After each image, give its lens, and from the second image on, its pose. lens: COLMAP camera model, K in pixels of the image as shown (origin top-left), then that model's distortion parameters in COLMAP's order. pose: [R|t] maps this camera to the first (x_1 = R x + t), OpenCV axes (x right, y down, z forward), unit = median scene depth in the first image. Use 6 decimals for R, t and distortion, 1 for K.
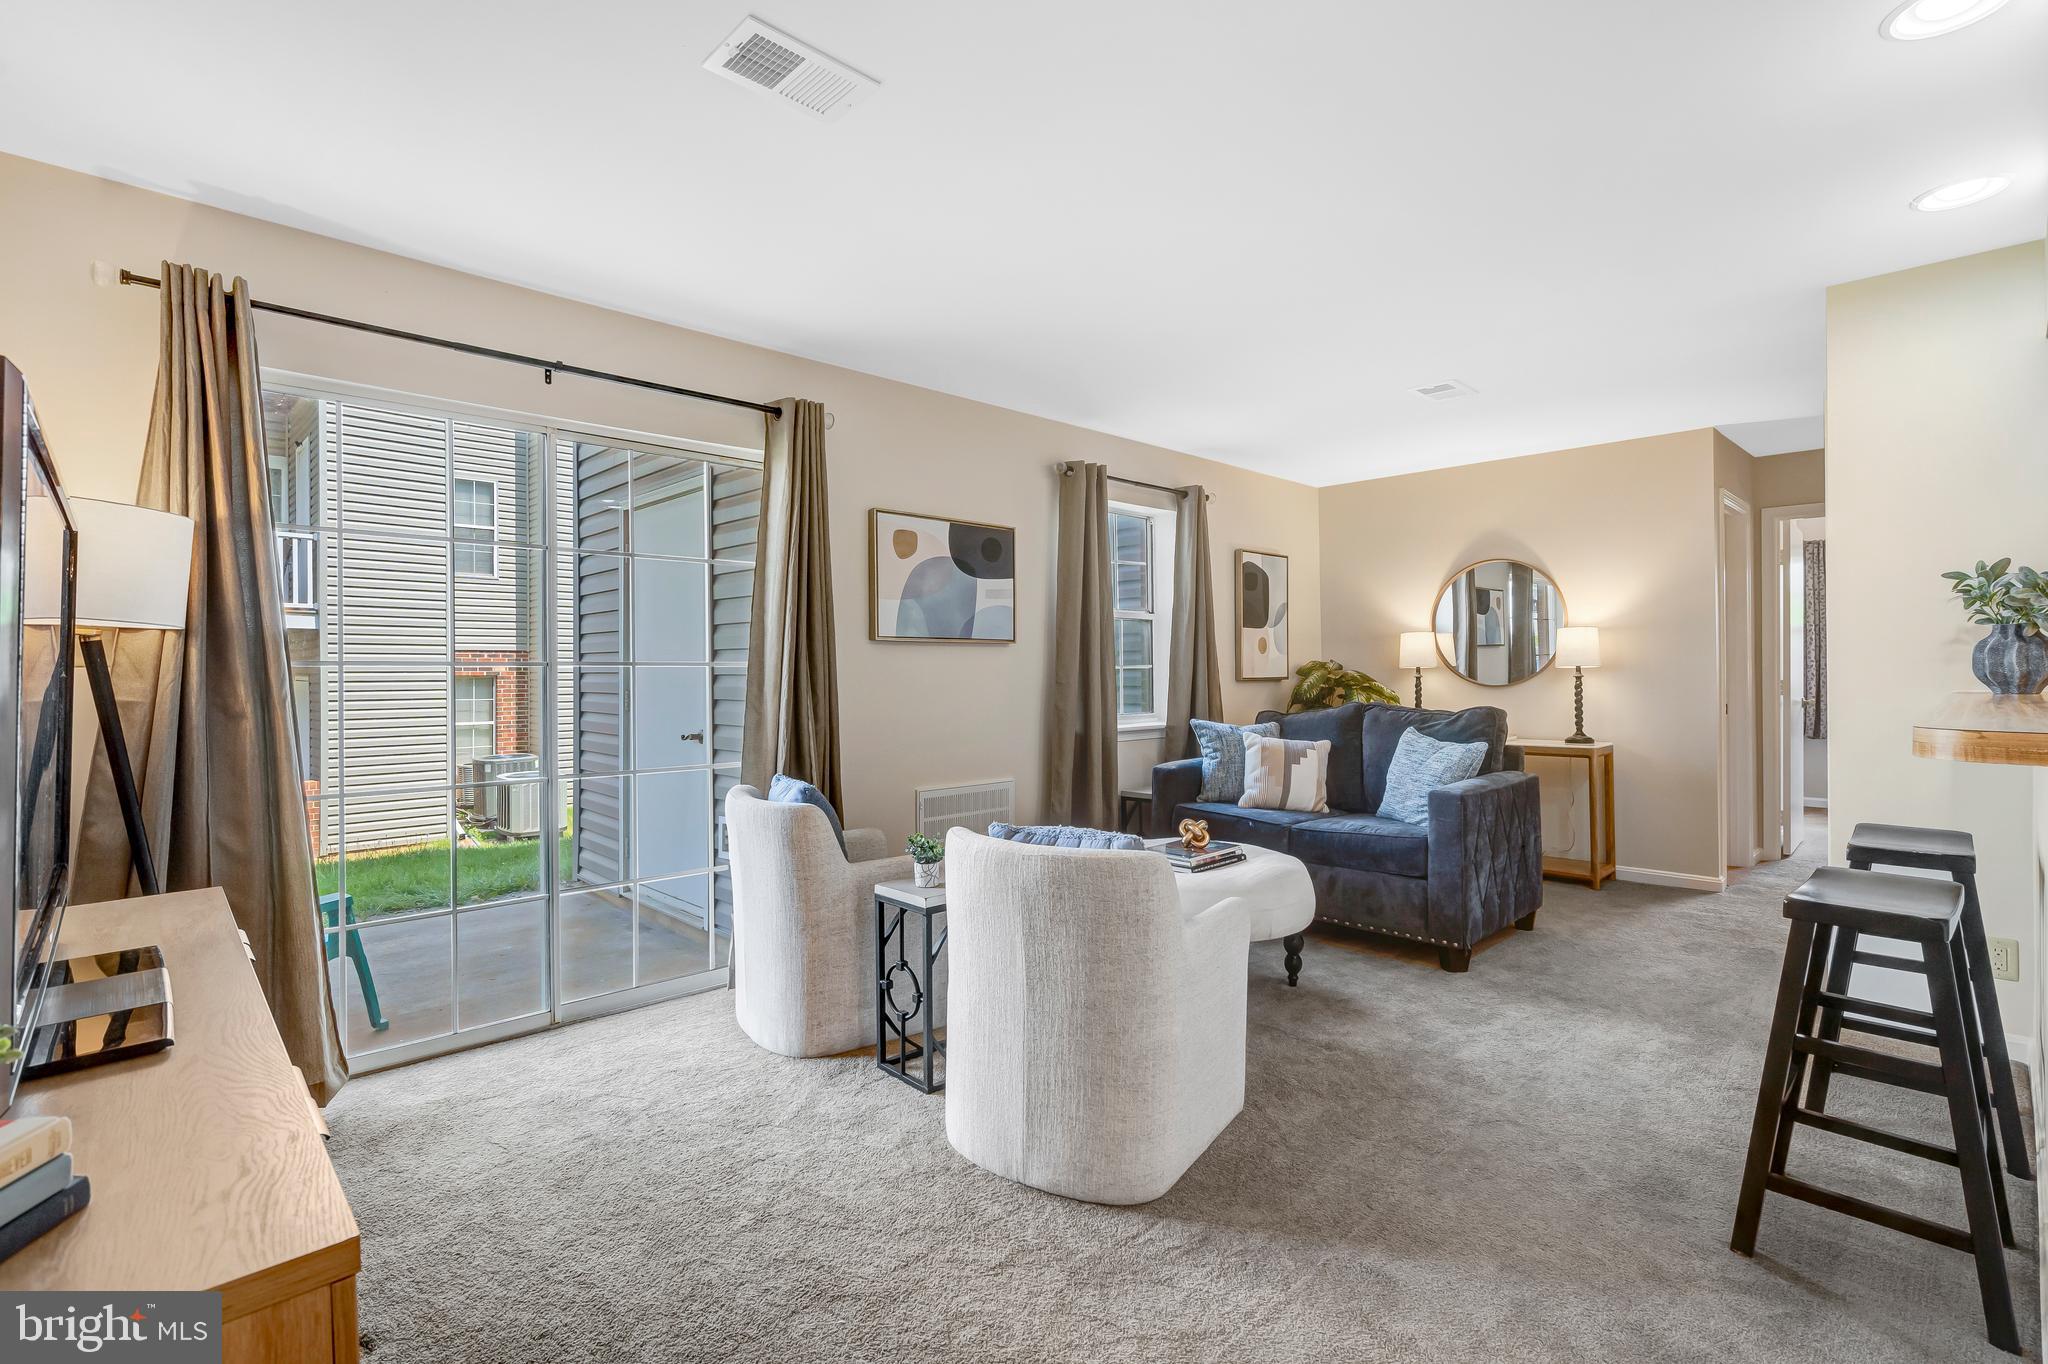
lens RADIAL K [[941.4, 0, 1013.0], [0, 941.4, 670.6], [0, 0, 1]] dist [-0.000152, -0.000142]
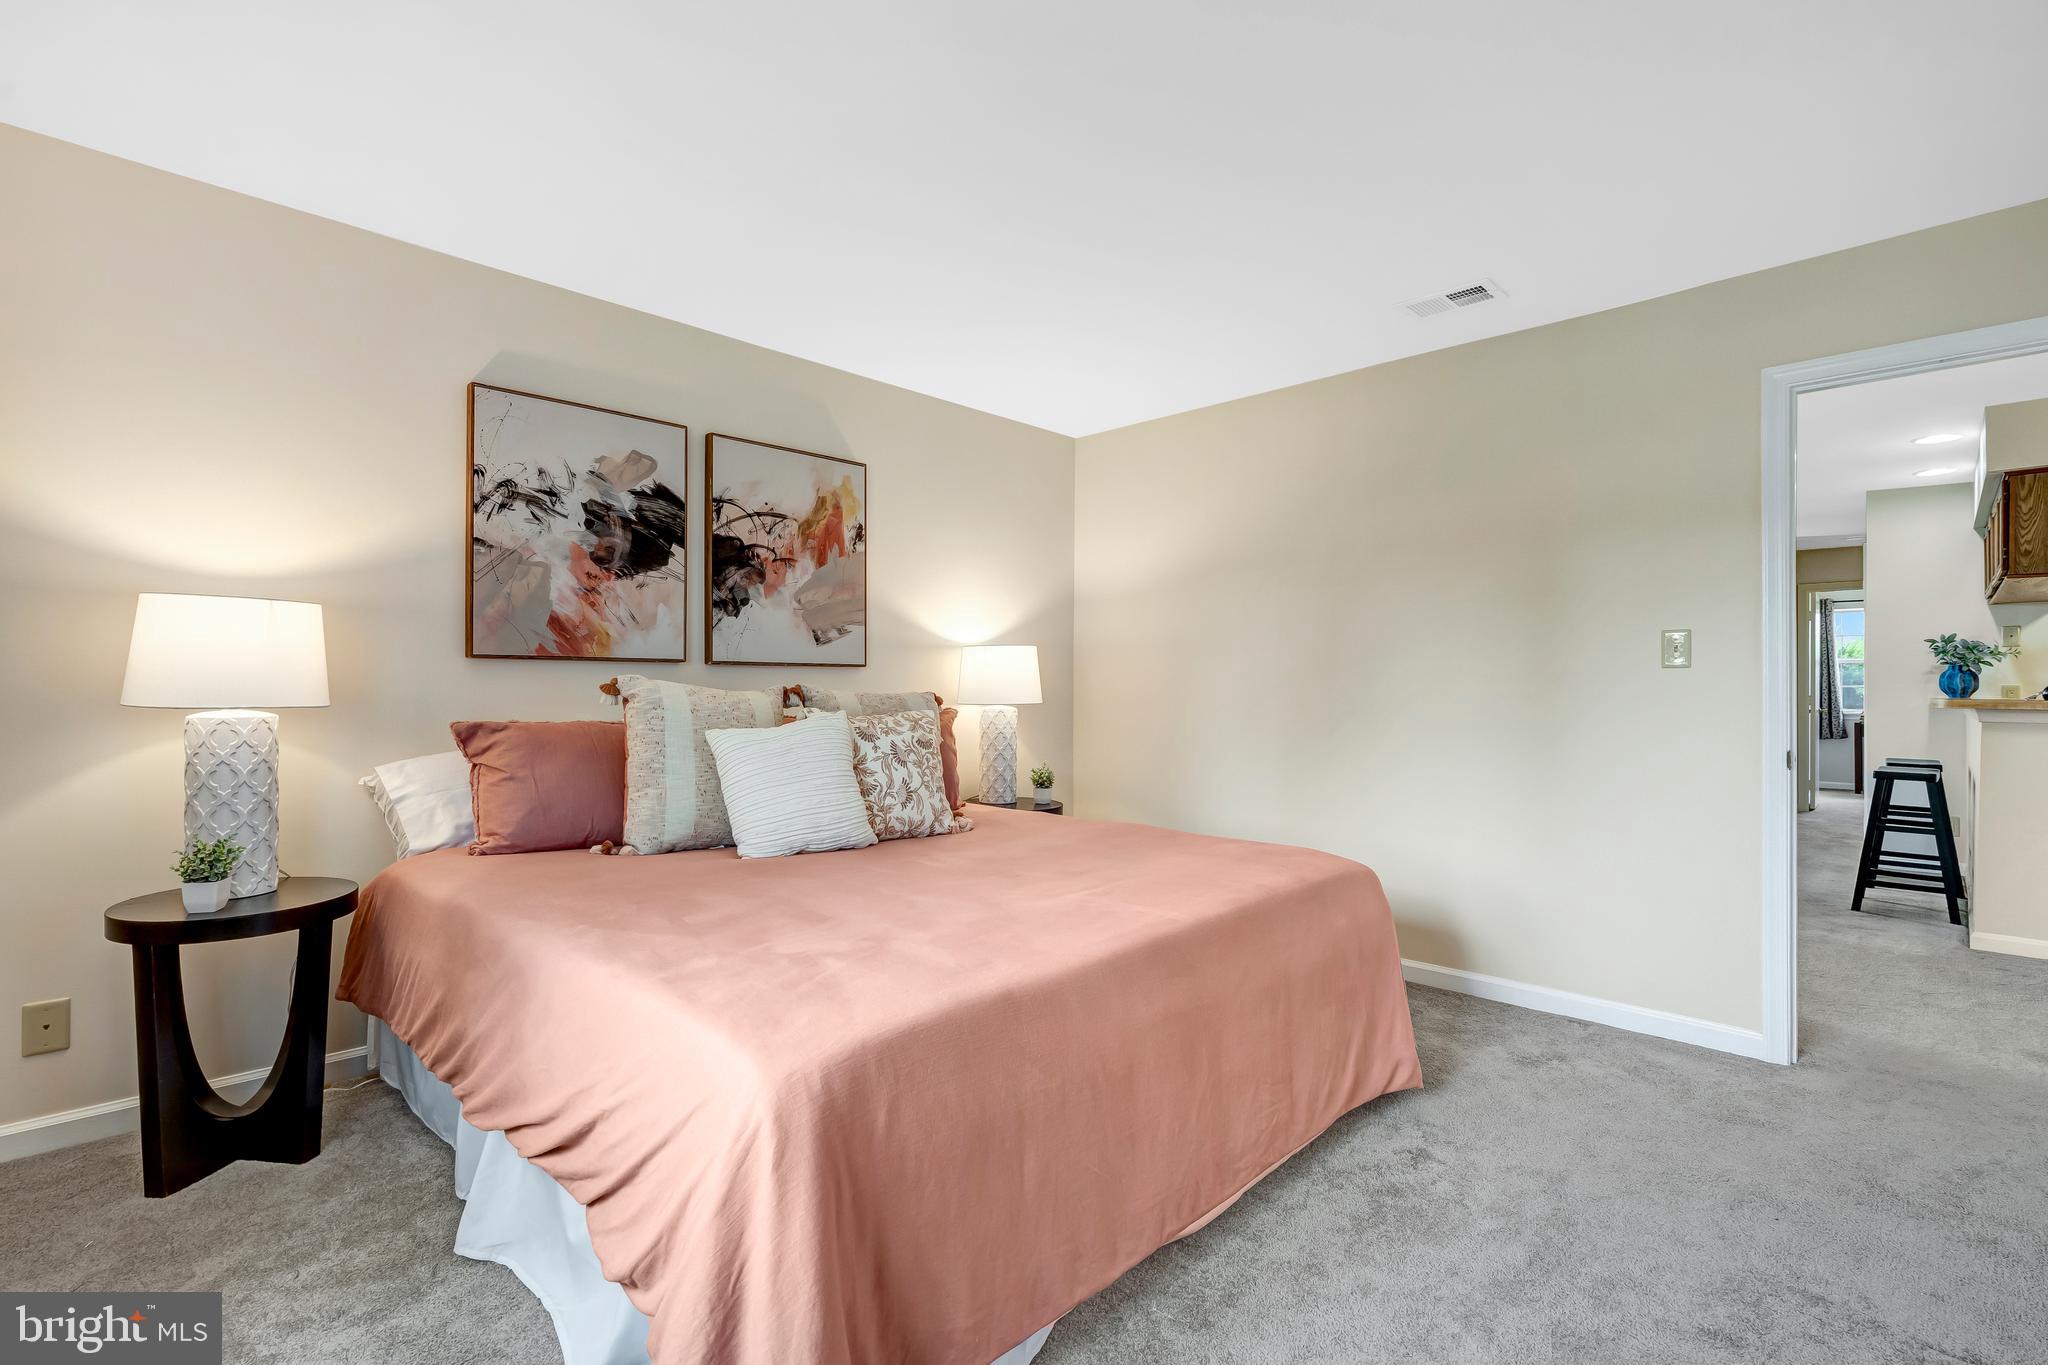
lens RADIAL K [[935.9, 0, 1014.7], [0, 935.9, 700.0], [0, 0, 1]] dist [-0.002754, 0.000005]
pose [[0.999534, 0.000406, 0.030535, -0.689186], [-0.000512, 0.999994, 0.003470, 0.014787], [-0.030533, -0.003484, 0.999528, -0.635461]]
